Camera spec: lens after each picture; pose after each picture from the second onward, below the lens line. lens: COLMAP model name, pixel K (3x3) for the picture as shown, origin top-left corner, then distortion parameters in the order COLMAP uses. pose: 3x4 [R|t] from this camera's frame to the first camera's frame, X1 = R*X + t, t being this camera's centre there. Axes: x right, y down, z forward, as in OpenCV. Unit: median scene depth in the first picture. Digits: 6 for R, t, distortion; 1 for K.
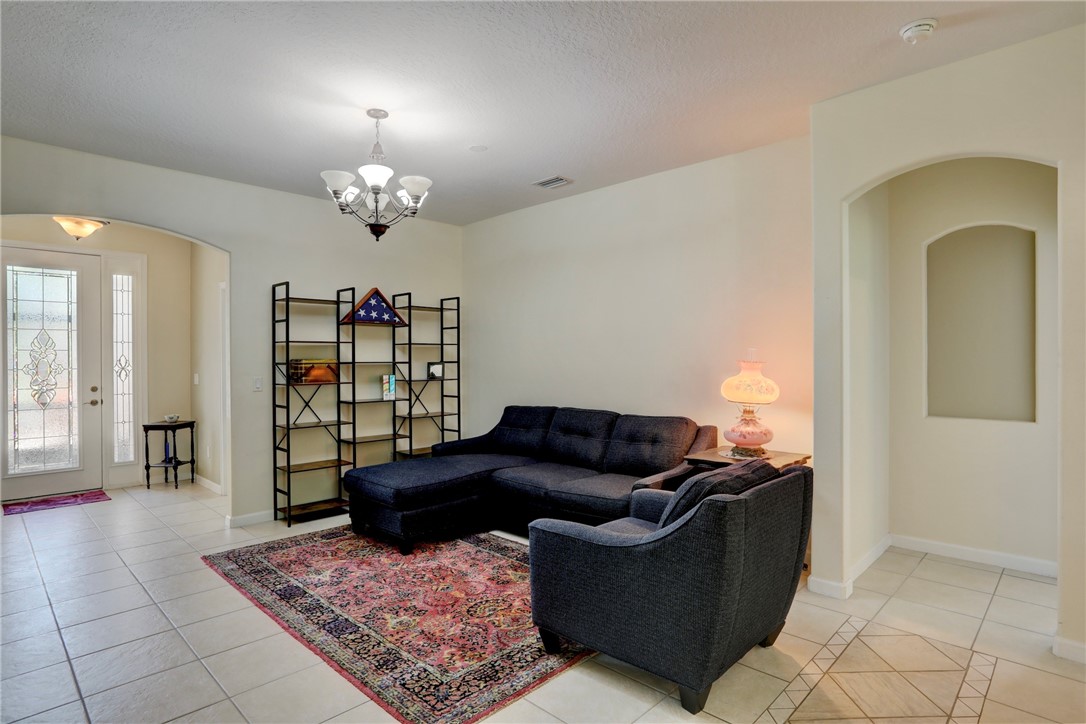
lens RADIAL K [[566.1, 0, 541.6], [0, 566.1, 360.4], [0, 0, 1]] dist [-0.001741, -0.000404]
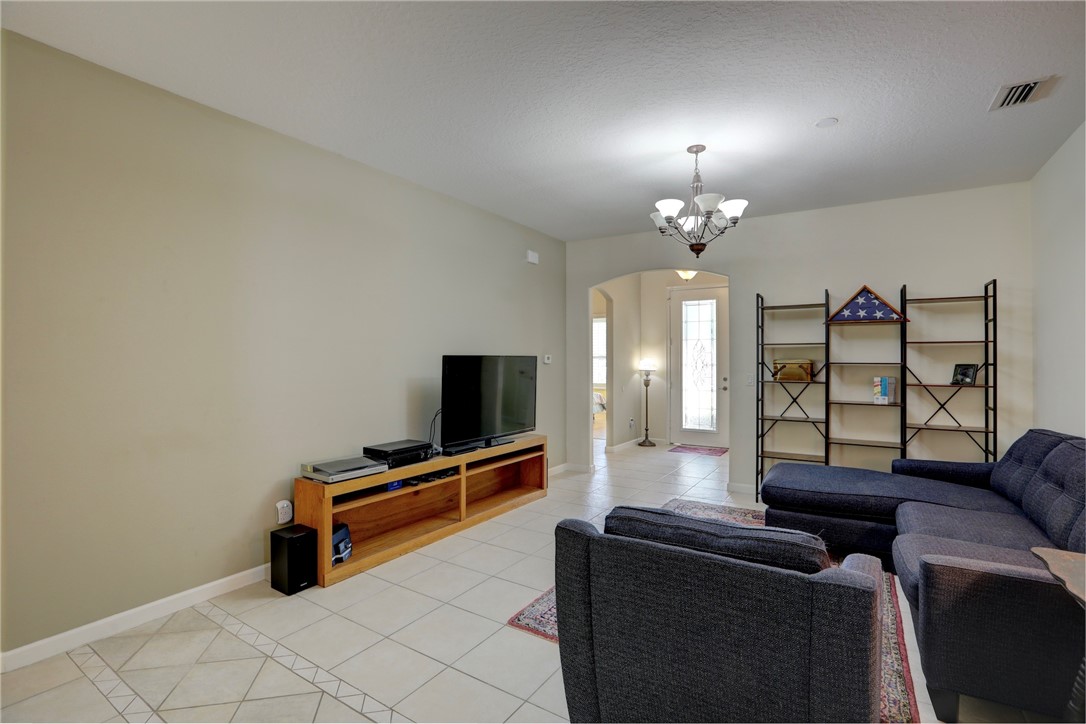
lens RADIAL K [[489.0, 0, 541.8], [0, 489.0, 358.7], [0, 0, 1]] dist [-0.036082, 0.007651]
pose [[0.243924, 0.003993, -0.969786, 0.365828], [-0.002972, 0.999990, 0.003369, -0.005413], [0.969790, 0.002061, 0.243934, 0.276747]]
